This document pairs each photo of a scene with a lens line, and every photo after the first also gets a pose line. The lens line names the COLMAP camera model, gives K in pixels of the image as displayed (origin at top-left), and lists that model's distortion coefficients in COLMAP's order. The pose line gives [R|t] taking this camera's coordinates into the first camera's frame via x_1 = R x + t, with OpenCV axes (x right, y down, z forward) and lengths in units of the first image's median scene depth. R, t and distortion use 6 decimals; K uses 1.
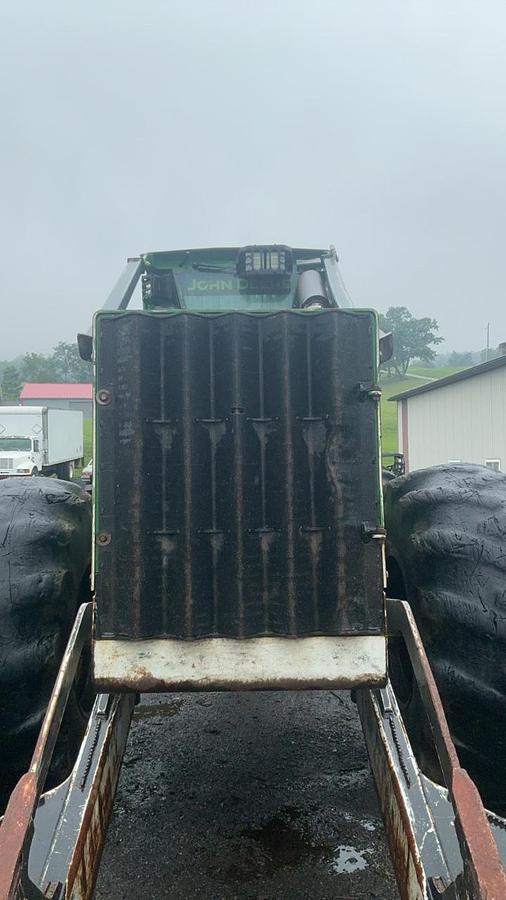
lens RADIAL K [[716.1, 0, 253.0], [0, 716.1, 450.0], [0, 0, 1]] dist [0.100761, -0.168782]
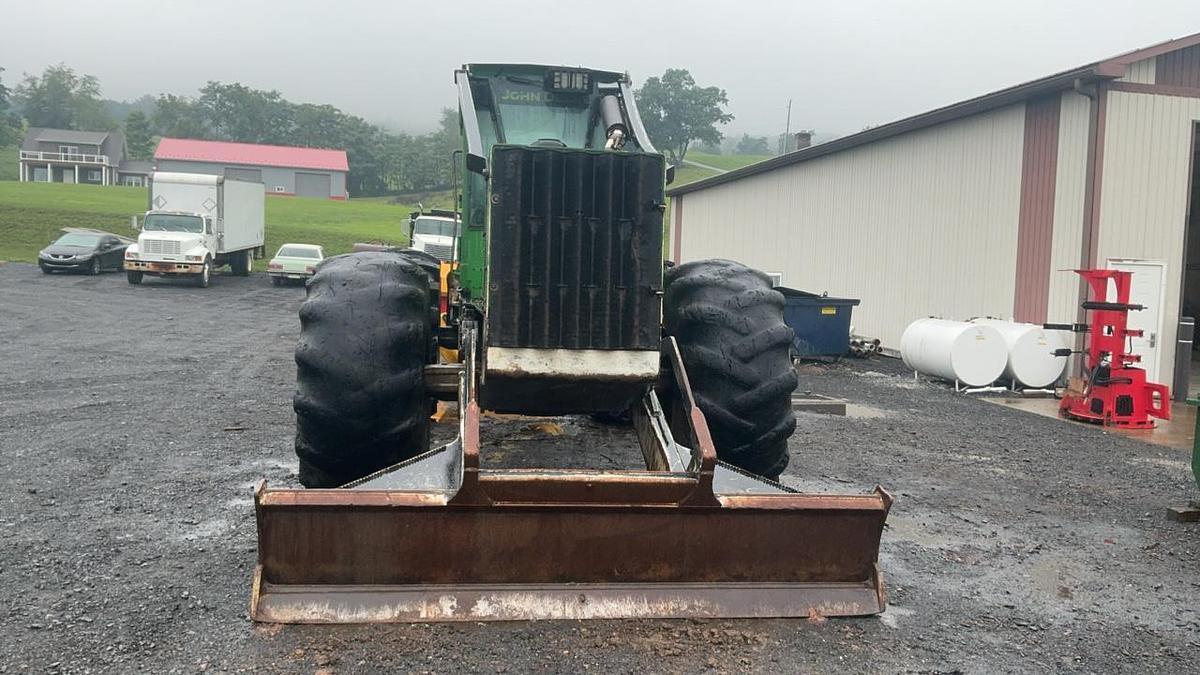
lens RADIAL K [[953.0, 0, 598.6], [0, 953.0, 335.8], [0, 0, 1]] dist [0.121647, -0.282483]
pose [[0.990573, 0.040530, 0.130849, -0.175276], [-0.051739, 0.995169, 0.083432, 0.028487], [-0.126836, -0.089416, 0.987885, -0.823357]]
